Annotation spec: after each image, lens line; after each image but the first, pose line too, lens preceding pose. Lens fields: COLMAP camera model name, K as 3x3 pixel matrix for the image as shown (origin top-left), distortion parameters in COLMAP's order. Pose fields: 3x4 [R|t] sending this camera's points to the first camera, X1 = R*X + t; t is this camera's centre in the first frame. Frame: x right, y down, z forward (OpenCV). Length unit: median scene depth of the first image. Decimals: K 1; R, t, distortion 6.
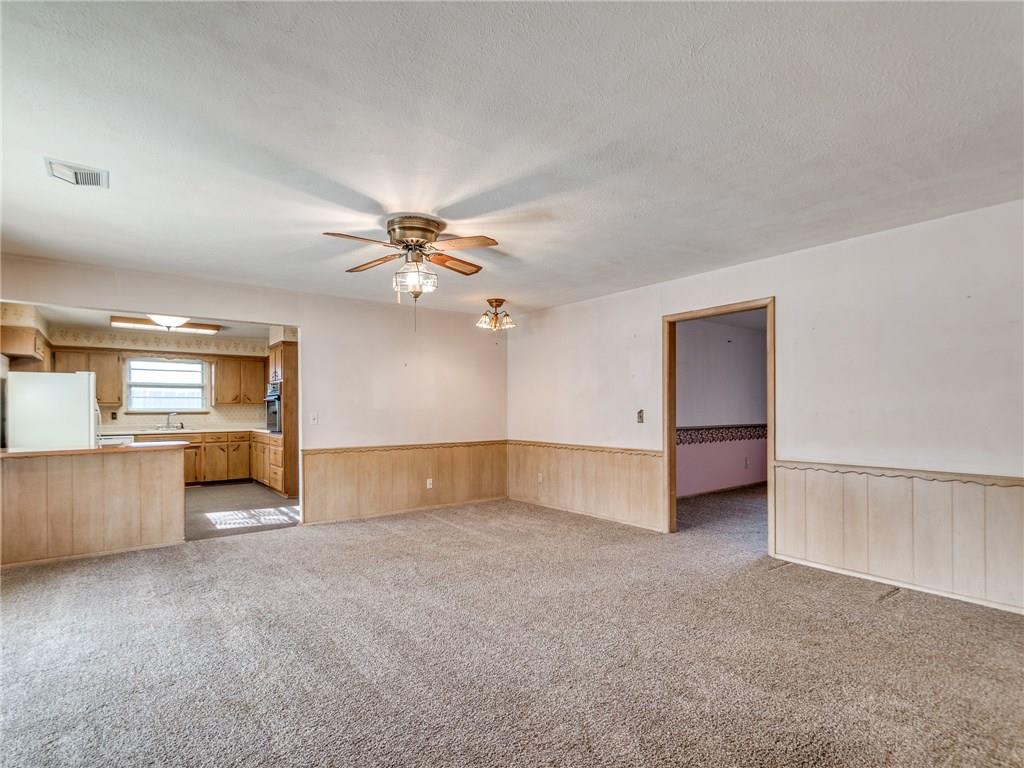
lens RADIAL K [[505.0, 0, 505.3], [0, 505.0, 408.5], [0, 0, 1]] dist [0.001424, -0.000002]
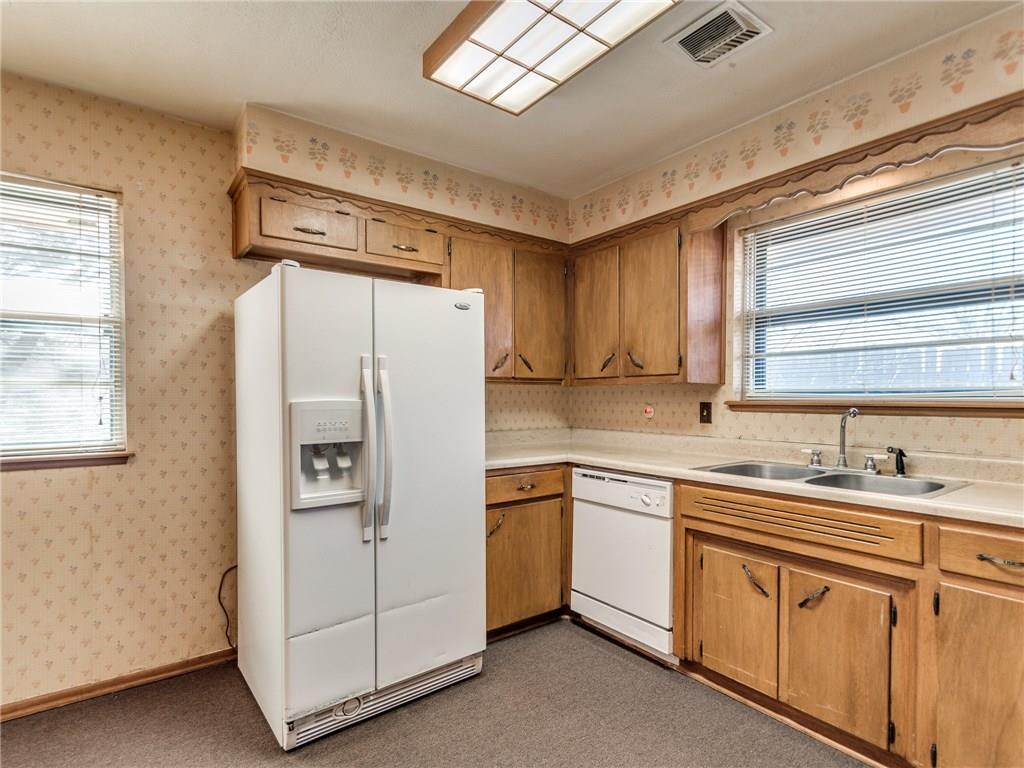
lens RADIAL K [[520.7, 0, 483.8], [0, 520.7, 408.4], [0, 0, 1]] dist [0.001599, -0.001051]
pose [[-0.043983, 0.023164, -0.998764, -0.405391], [0.003477, 0.999729, 0.023034, 0.003190], [0.999026, -0.002460, -0.044051, 0.856831]]
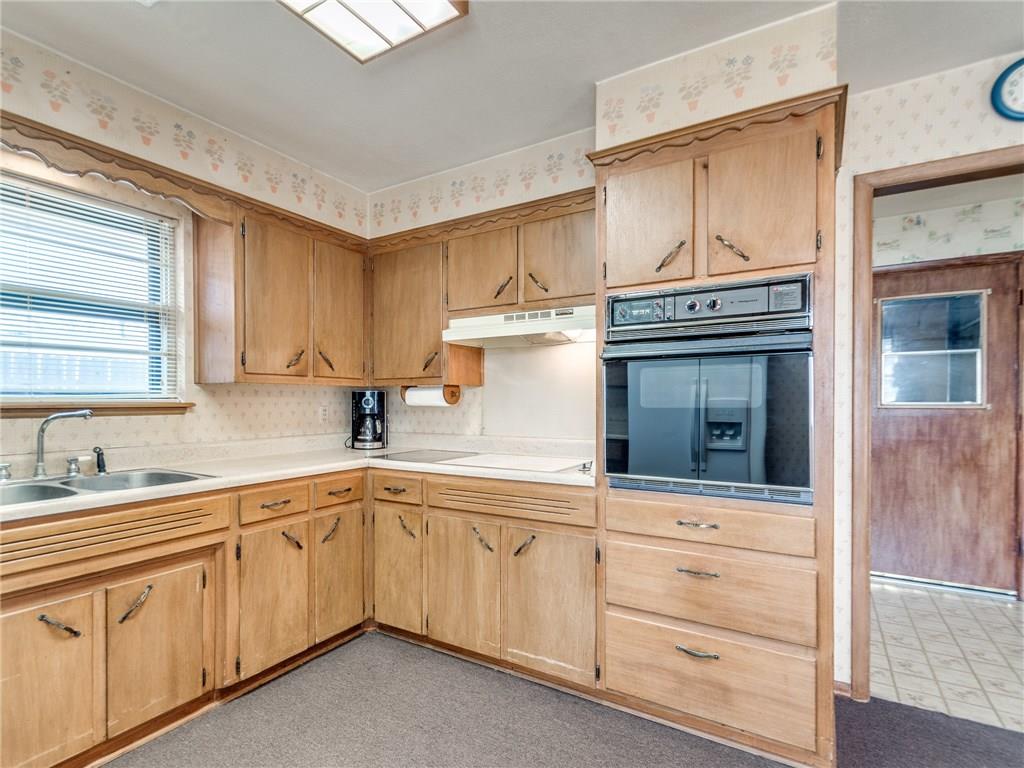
lens RADIAL K [[505.0, 0, 505.3], [0, 505.0, 408.5], [0, 0, 1]] dist [0.001424, -0.000002]
pose [[0.934459, -0.001542, 0.356066, -0.569818], [-0.004559, 0.999857, 0.016294, 0.004113], [-0.356040, -0.016850, 0.934319, 0.732400]]
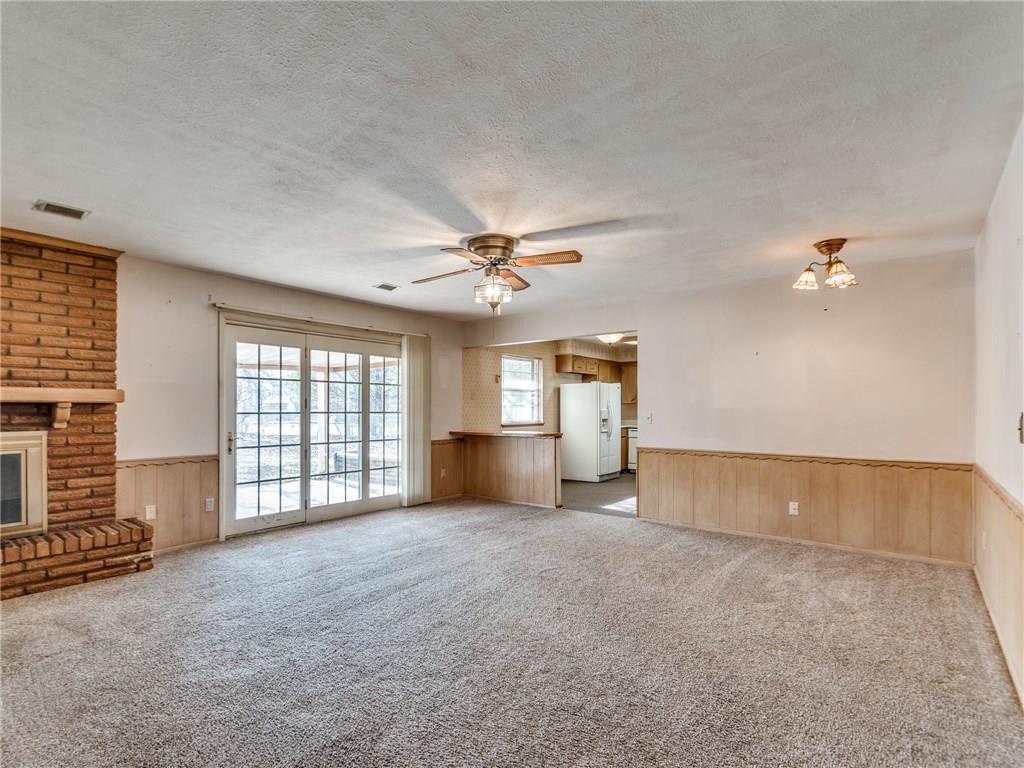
lens RADIAL K [[513.1, 0, 495.4], [0, 513.1, 407.1], [0, 0, 1]] dist [0.003007, -0.012646]
pose [[0.231917, -0.000164, -0.972736, 0.372892], [0.001337, 0.999999, 0.000150, -0.001594], [0.972735, -0.001336, 0.231917, 0.302692]]
